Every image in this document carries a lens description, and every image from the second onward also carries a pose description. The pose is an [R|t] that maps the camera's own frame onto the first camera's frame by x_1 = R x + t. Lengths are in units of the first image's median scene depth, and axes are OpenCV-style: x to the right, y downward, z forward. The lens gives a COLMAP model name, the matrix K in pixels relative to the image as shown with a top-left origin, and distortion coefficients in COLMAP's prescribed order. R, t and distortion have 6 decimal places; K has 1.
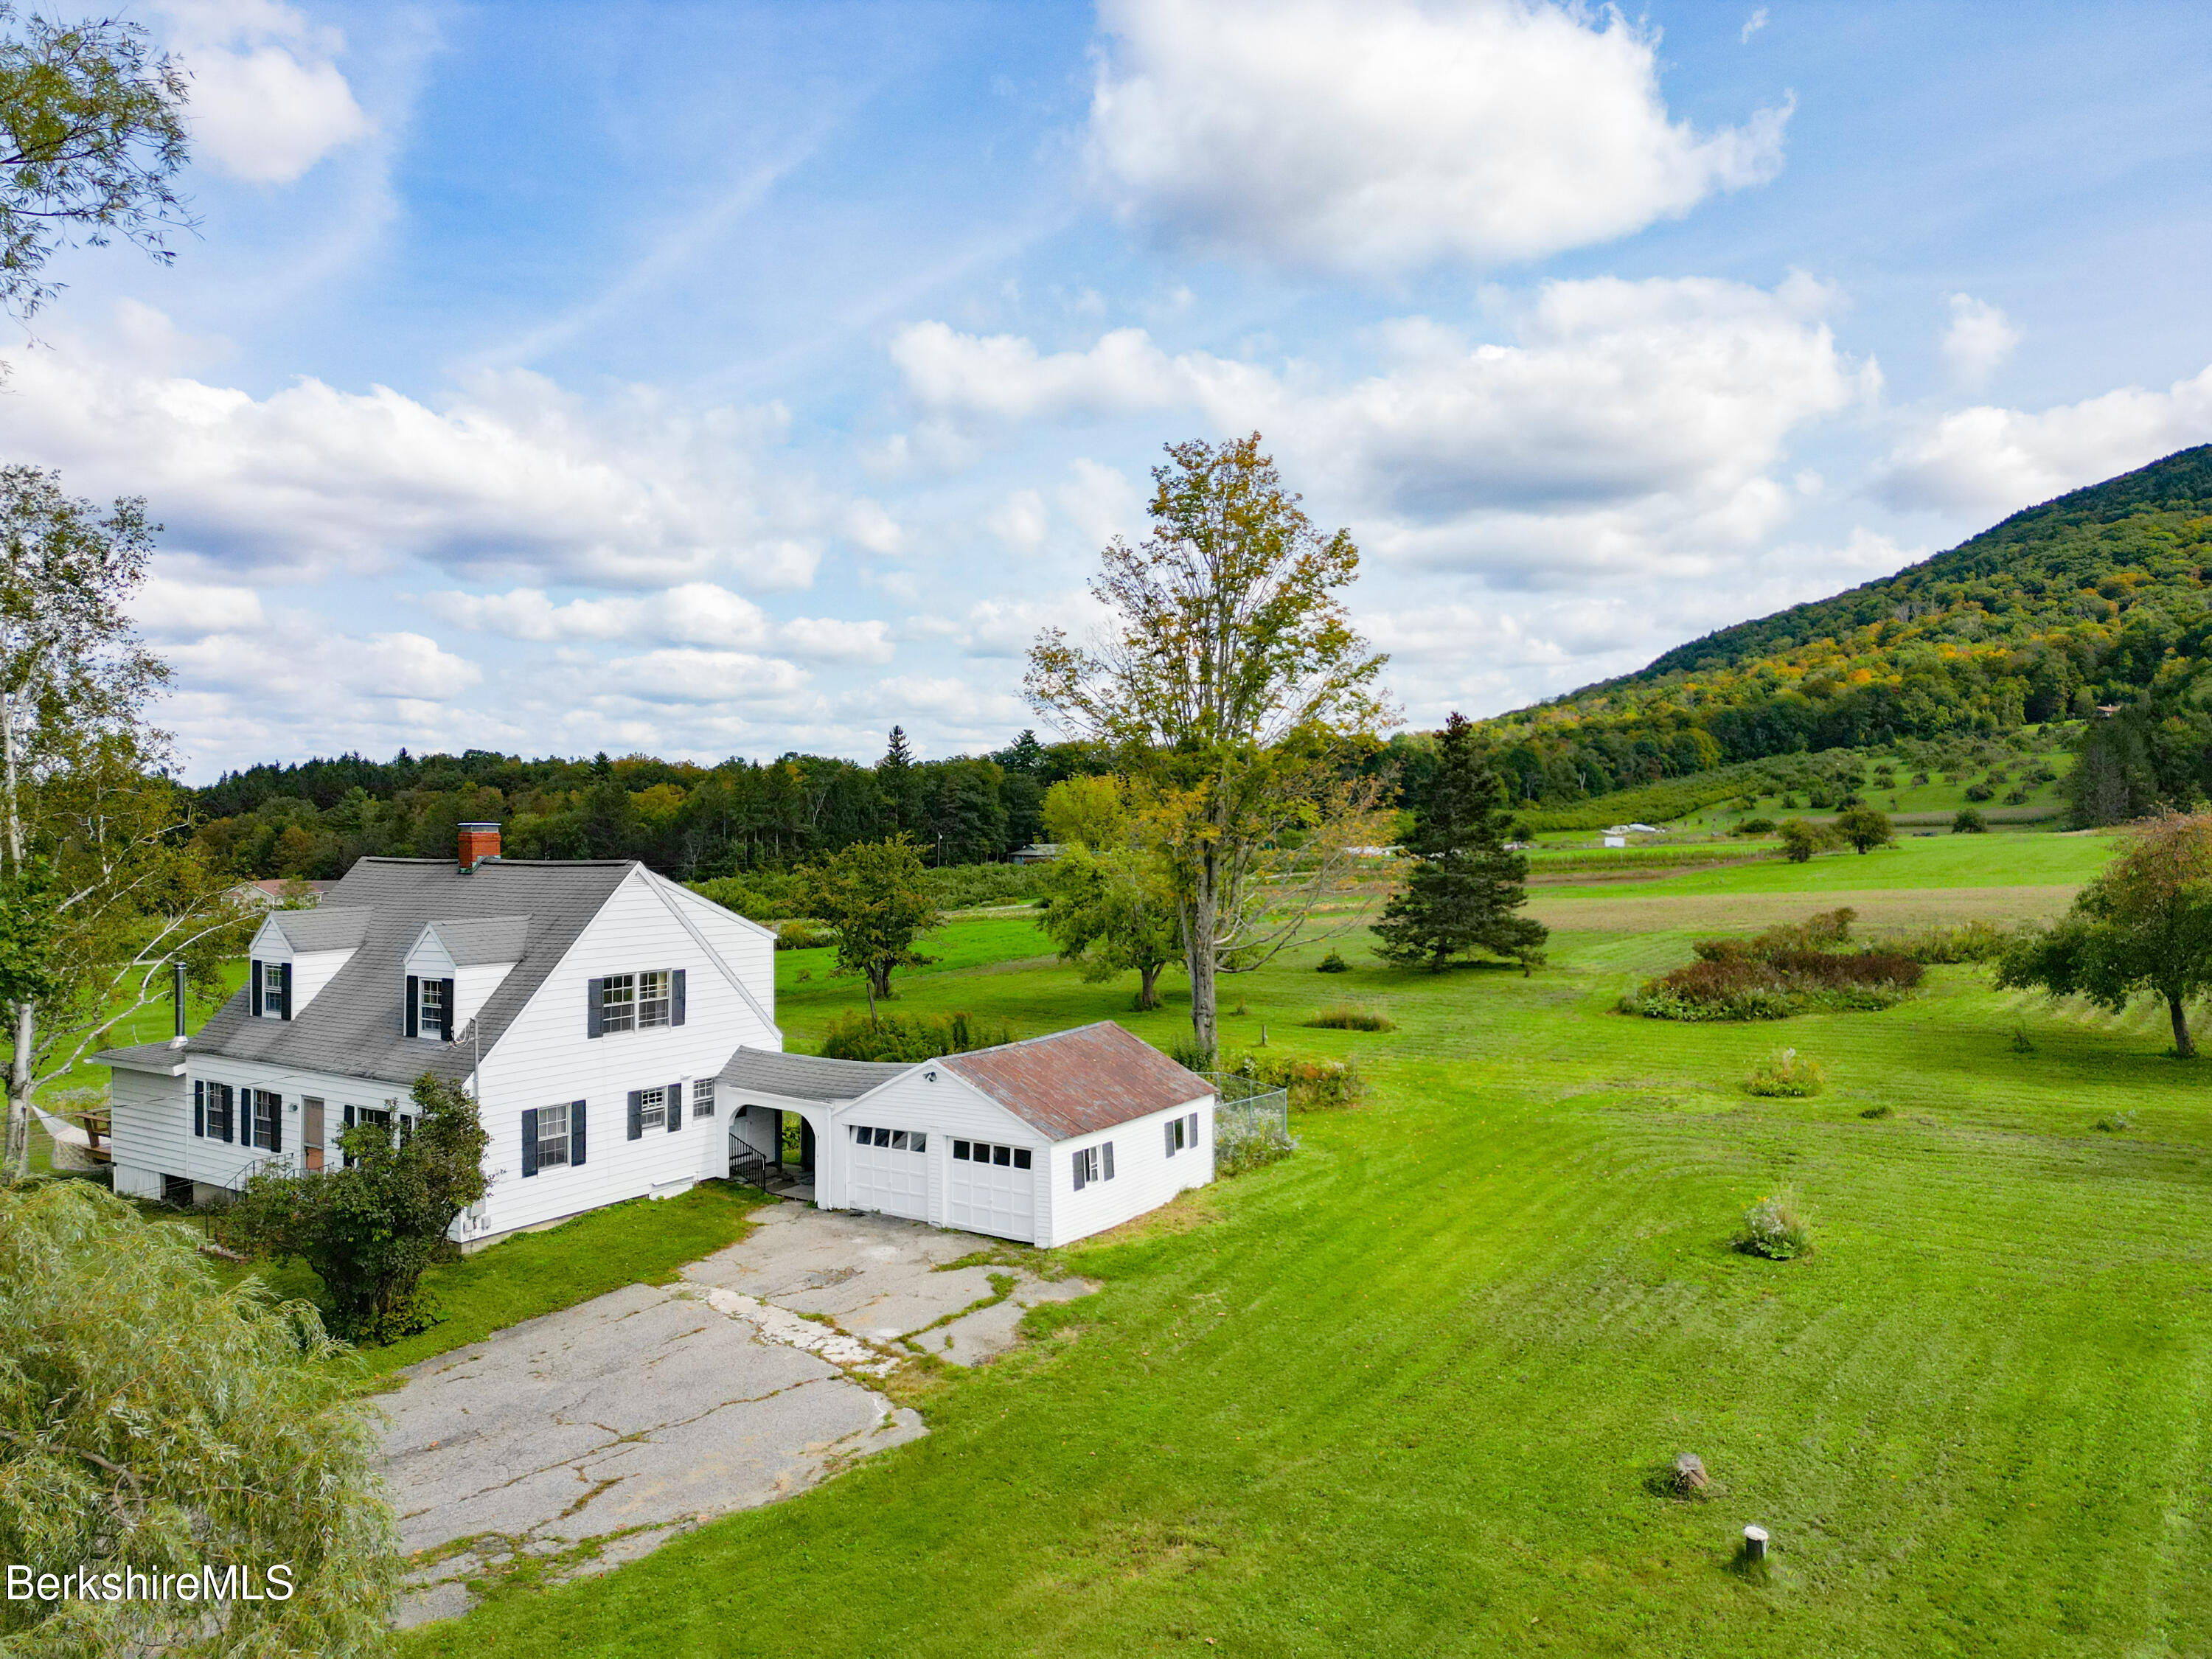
lens RADIAL K [[1551.4, 0, 1108.1], [0, 1551.4, 832.4], [0, 0, 1]] dist [0.004816, 0.000638]
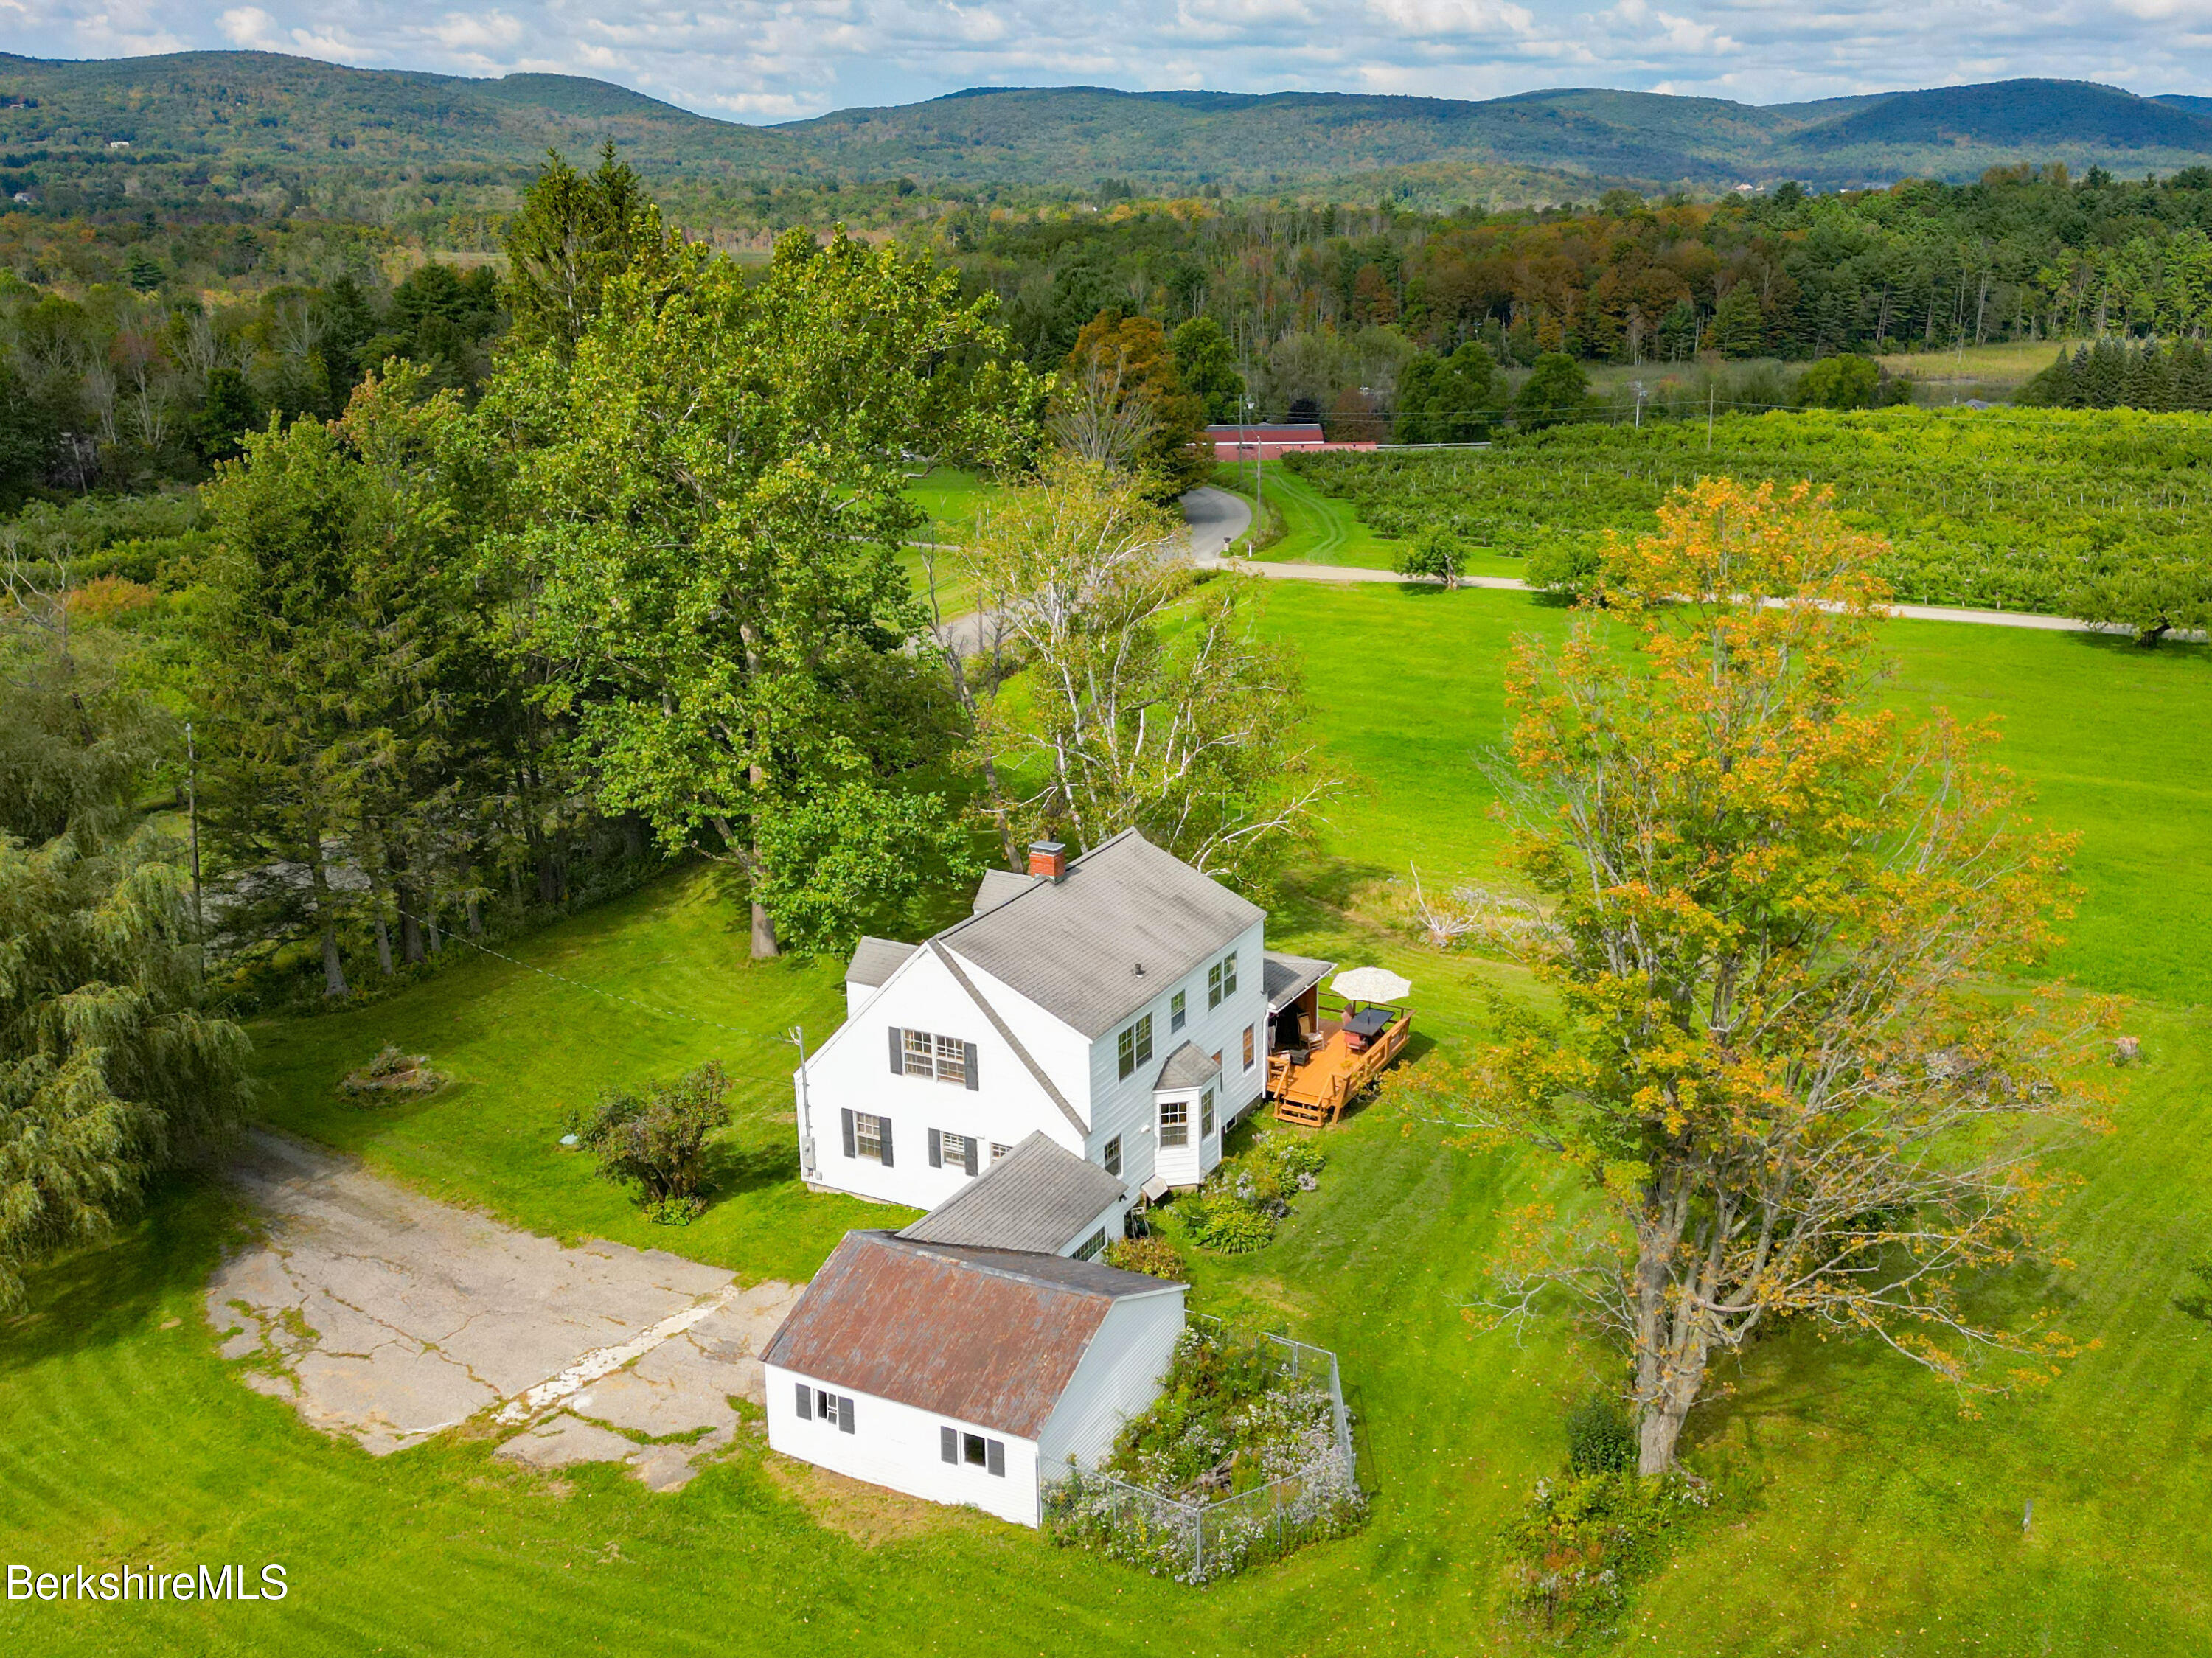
lens RADIAL K [[1811.6, 0, 1107.2], [0, 1811.6, 826.7], [0, 0, 1]] dist [-0.000824, -0.000438]
pose [[0.137721, 0.283747, -0.948958, 0.954851], [-0.000541, 0.958108, 0.286405, -0.446877], [0.990471, -0.038931, 0.132105, 0.989327]]
